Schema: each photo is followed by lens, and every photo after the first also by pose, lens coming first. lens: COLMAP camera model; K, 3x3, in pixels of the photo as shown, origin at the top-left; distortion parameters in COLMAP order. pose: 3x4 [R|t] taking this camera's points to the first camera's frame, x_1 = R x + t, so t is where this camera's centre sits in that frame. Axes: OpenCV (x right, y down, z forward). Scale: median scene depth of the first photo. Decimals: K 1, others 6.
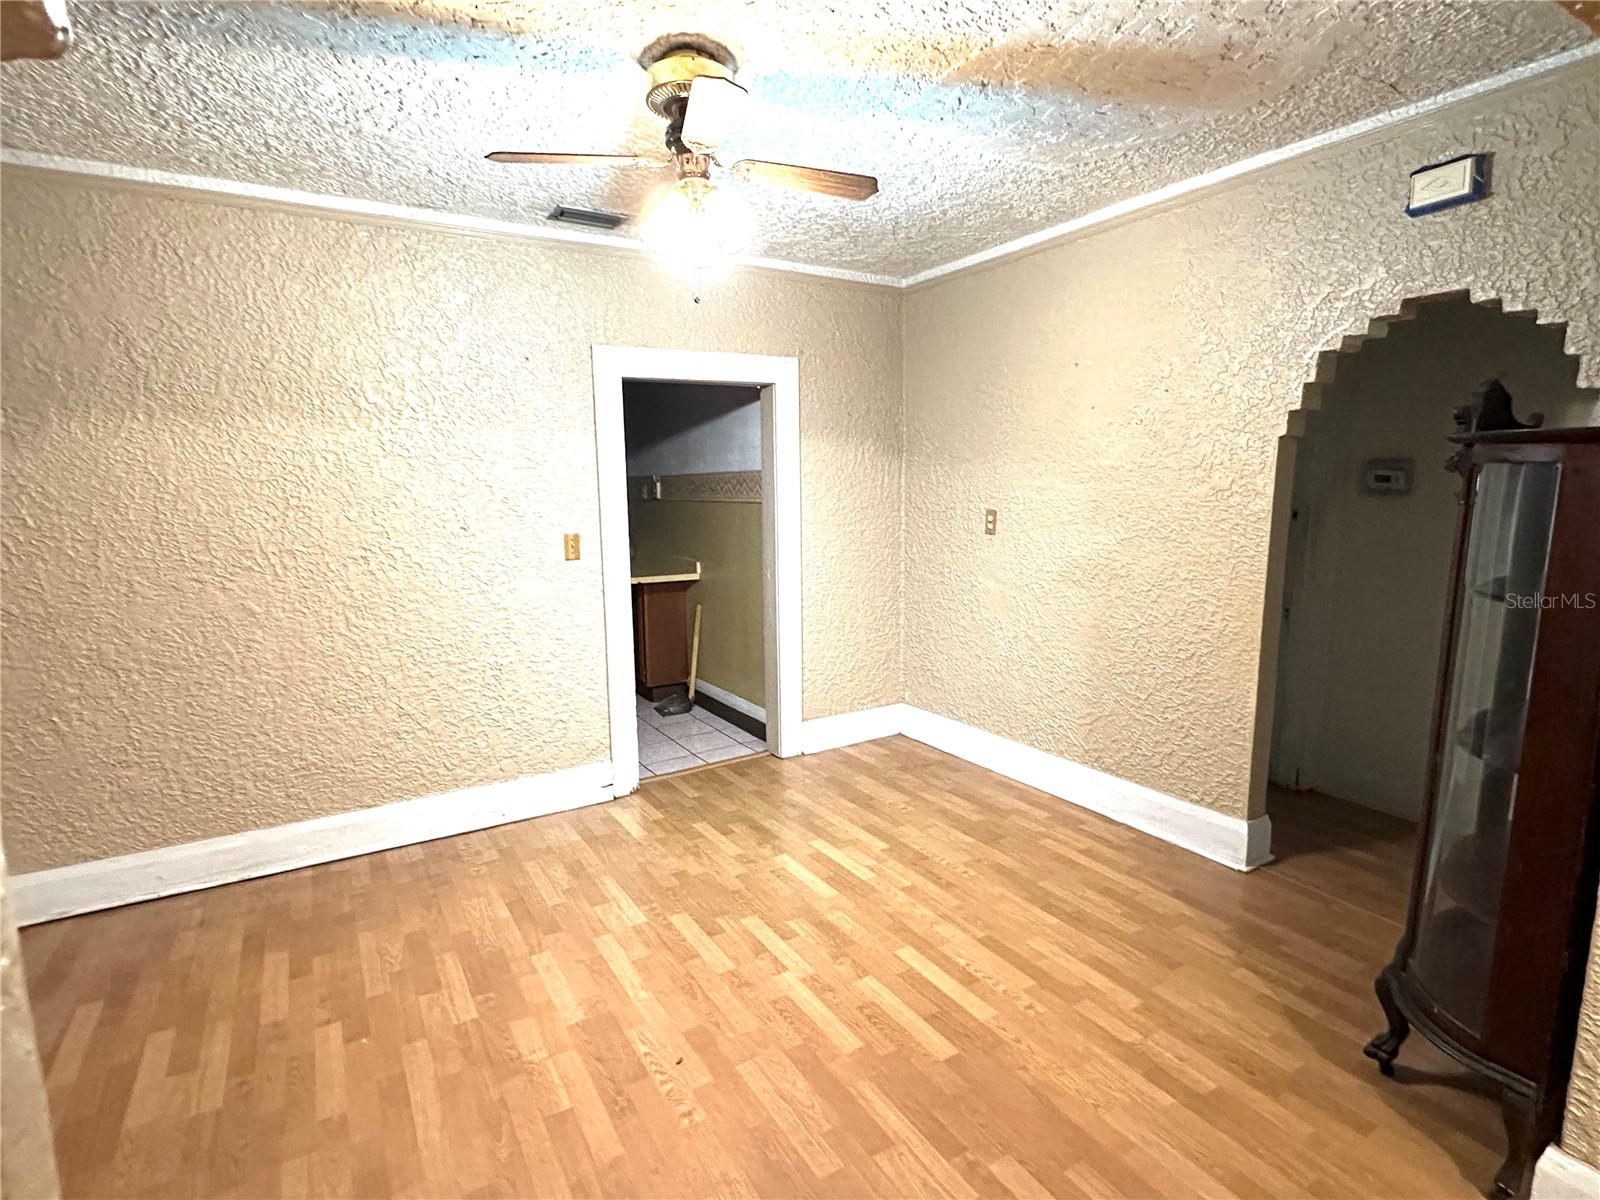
lens RADIAL K [[796.1, 0, 801.2], [0, 796.1, 600.1], [0, 0, 1]] dist [-0.002588, -0.000383]
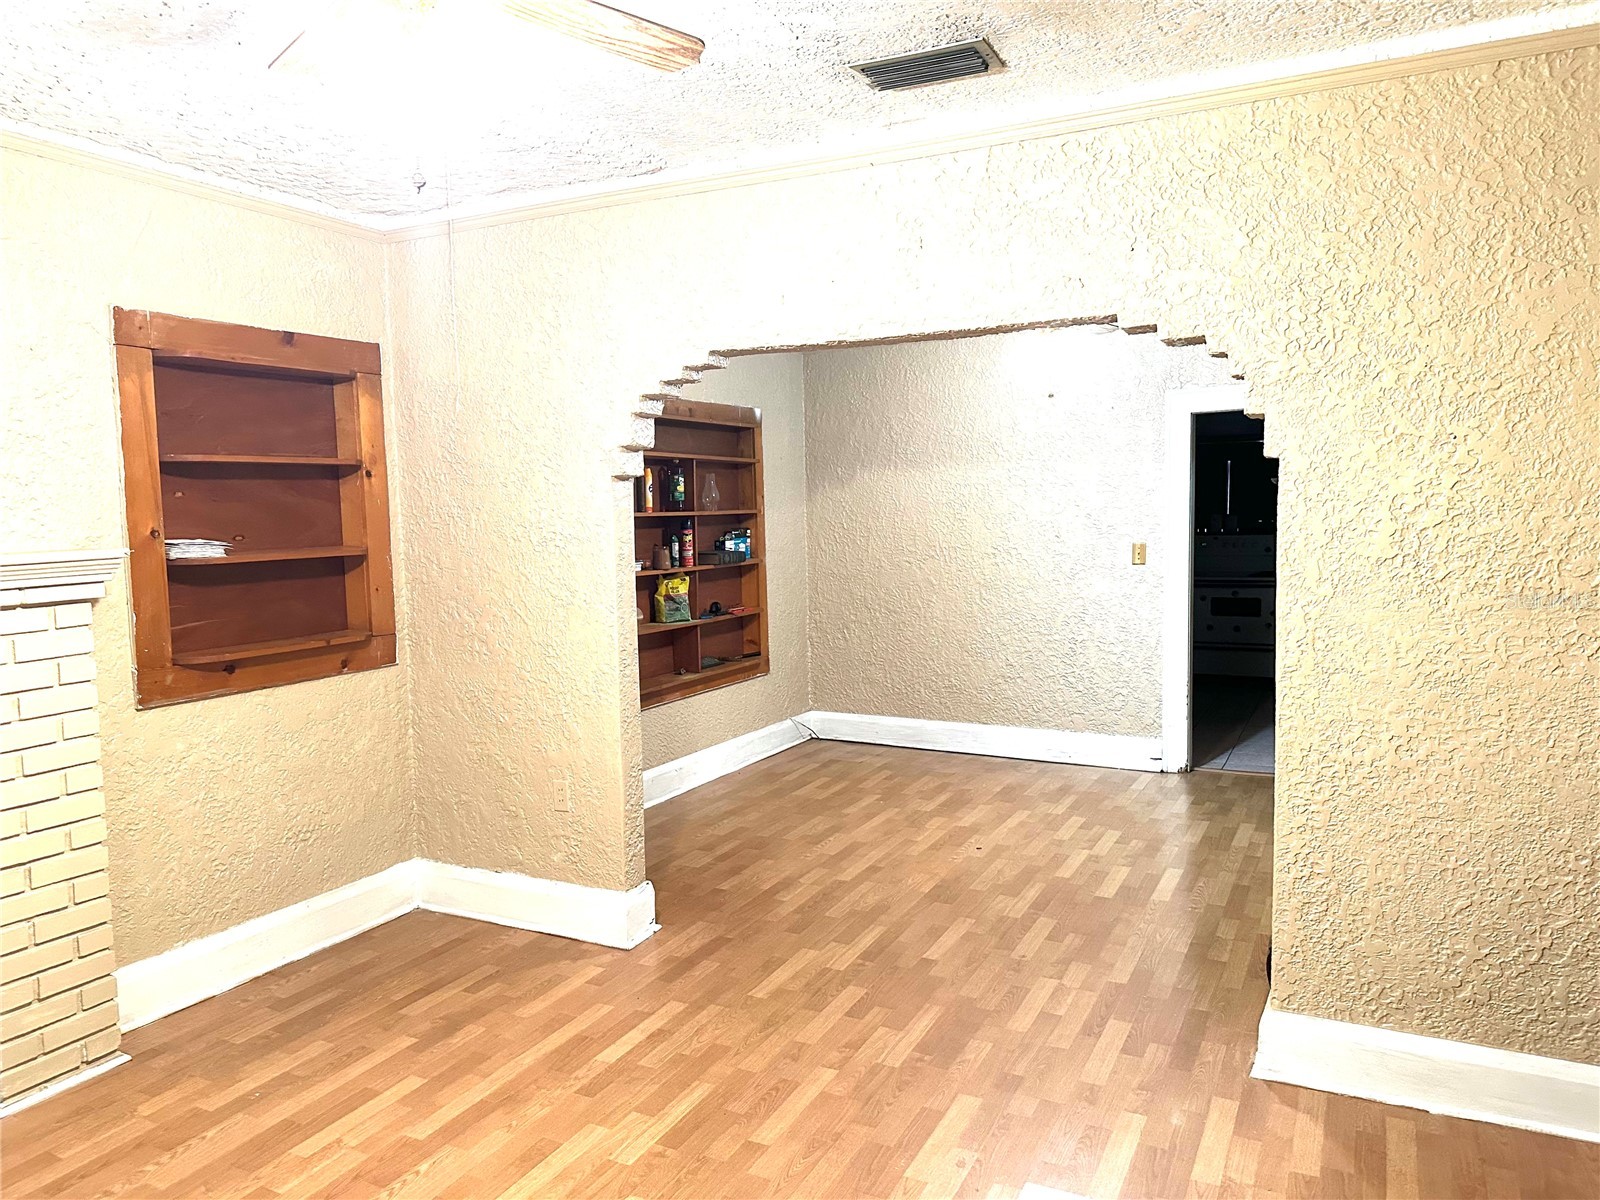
lens RADIAL K [[1130.1, 0, 800.0], [0, 1130.1, 600.0], [0, 0, 1]] dist [0.076447, 0.000088]
pose [[0.513706, 0.072860, -0.854867, 1.187834], [-0.109665, 0.993791, 0.018800, 0.035542], [0.850928, 0.084092, 0.518507, -0.441659]]
